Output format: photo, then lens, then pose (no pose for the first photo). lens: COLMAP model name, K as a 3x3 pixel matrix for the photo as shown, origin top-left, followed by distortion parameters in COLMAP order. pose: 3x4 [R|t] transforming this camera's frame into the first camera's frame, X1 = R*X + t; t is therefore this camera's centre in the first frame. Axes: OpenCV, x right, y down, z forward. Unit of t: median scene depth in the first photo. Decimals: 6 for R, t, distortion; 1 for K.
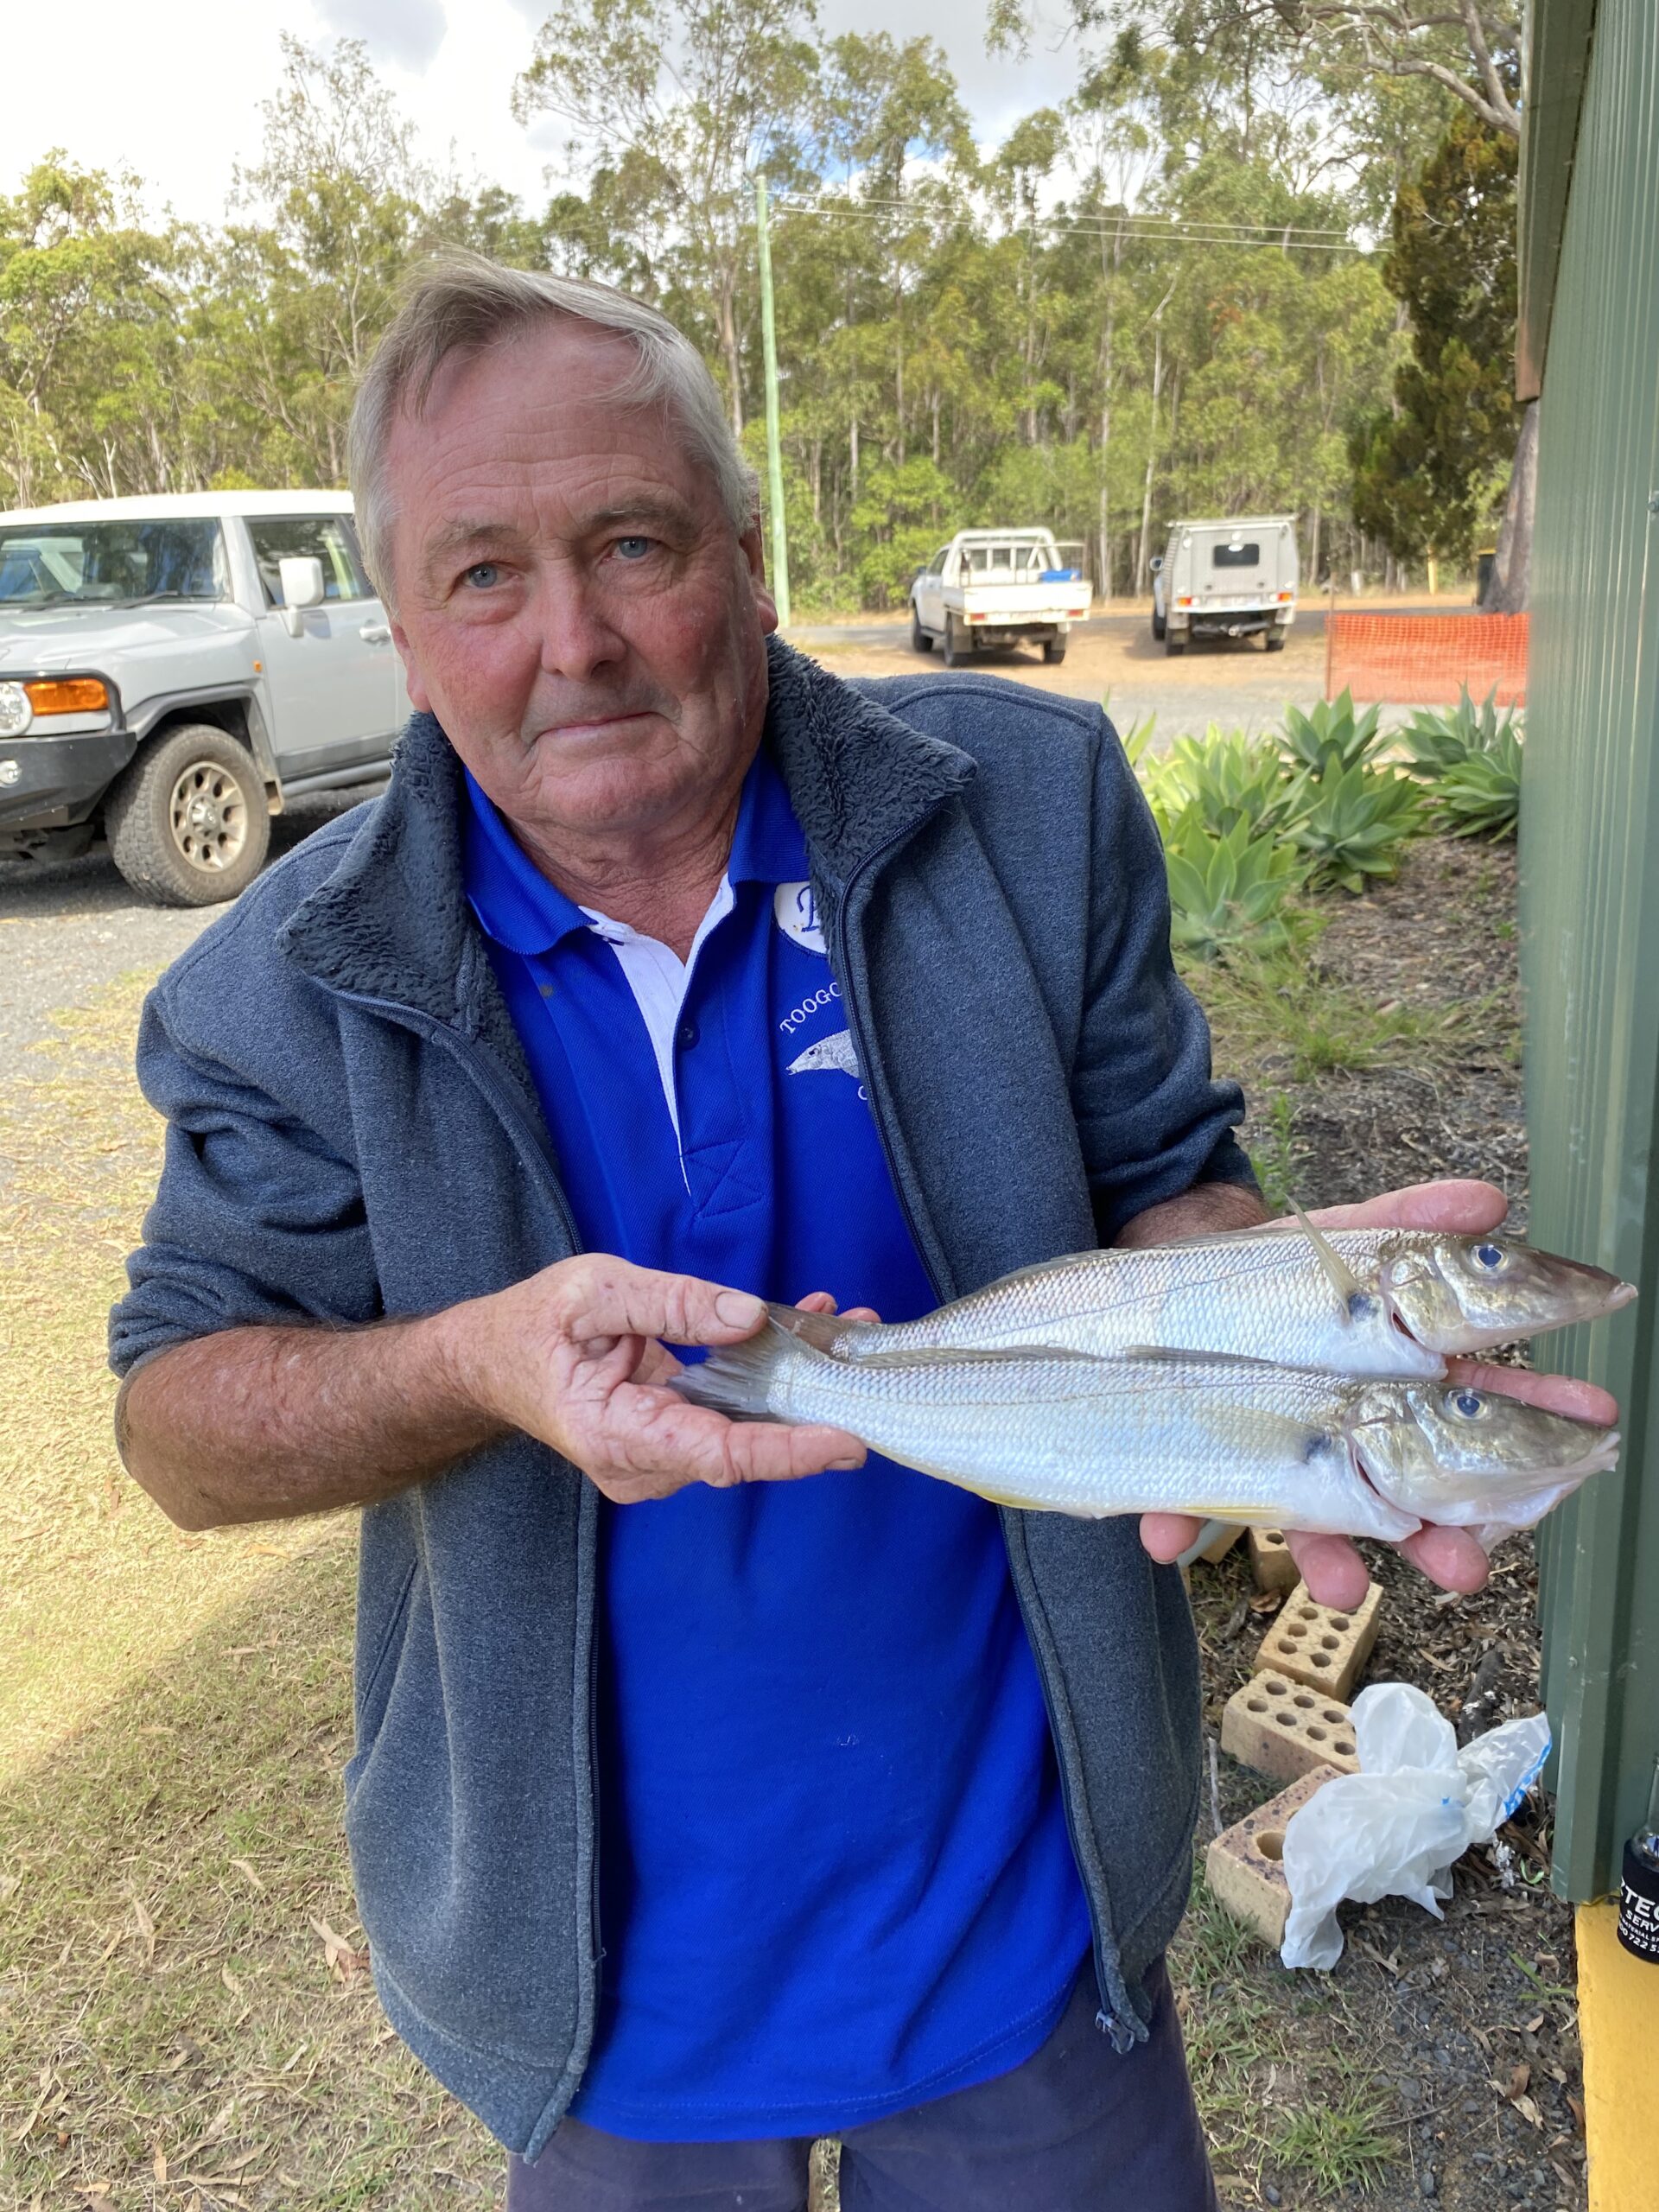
lens RADIAL K [[1681.5, 0, 834.6], [0, 1681.5, 1109.3], [0, 0, 1]] dist [0.017323, 0.002432]
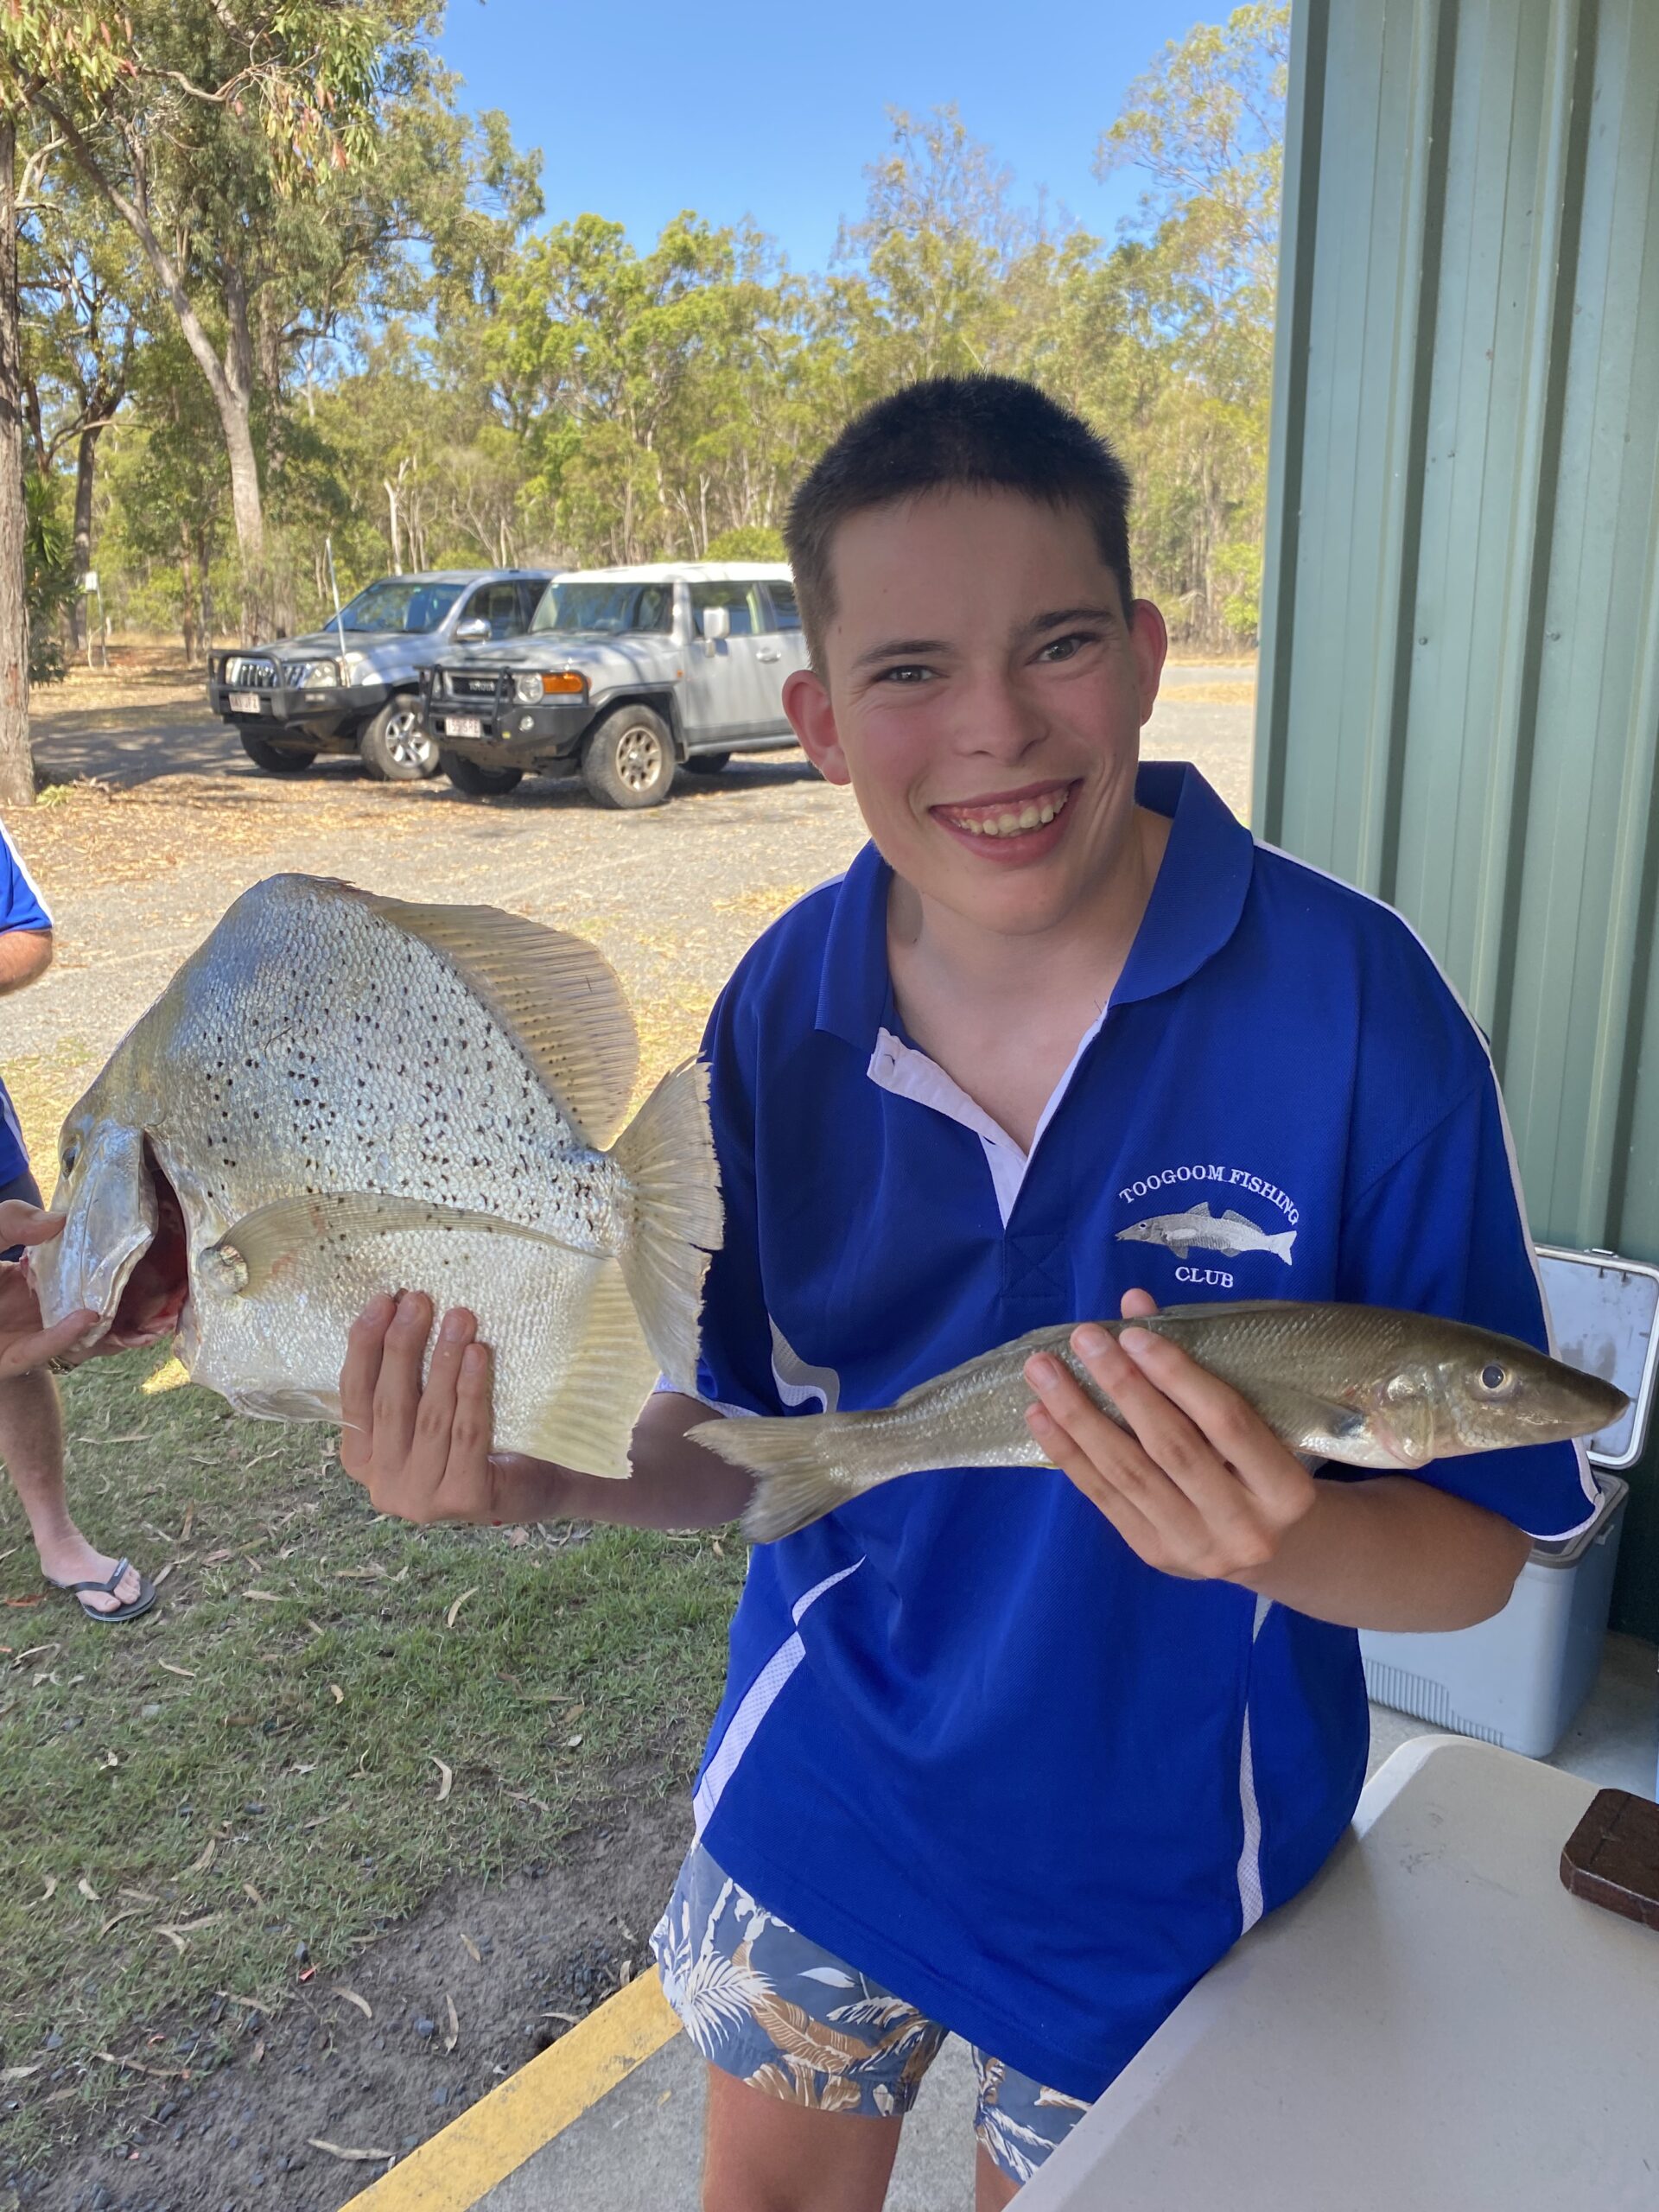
lens RADIAL K [[1681.5, 0, 826.8], [0, 1681.5, 1103.9], [0, 0, 1]] dist [0.017323, 0.002432]
pose [[0.951805, 0.115863, -0.283977, 0.259020], [-0.121819, 0.992547, -0.003340, 0.118228], [0.281474, 0.037773, 0.958825, -0.432589]]
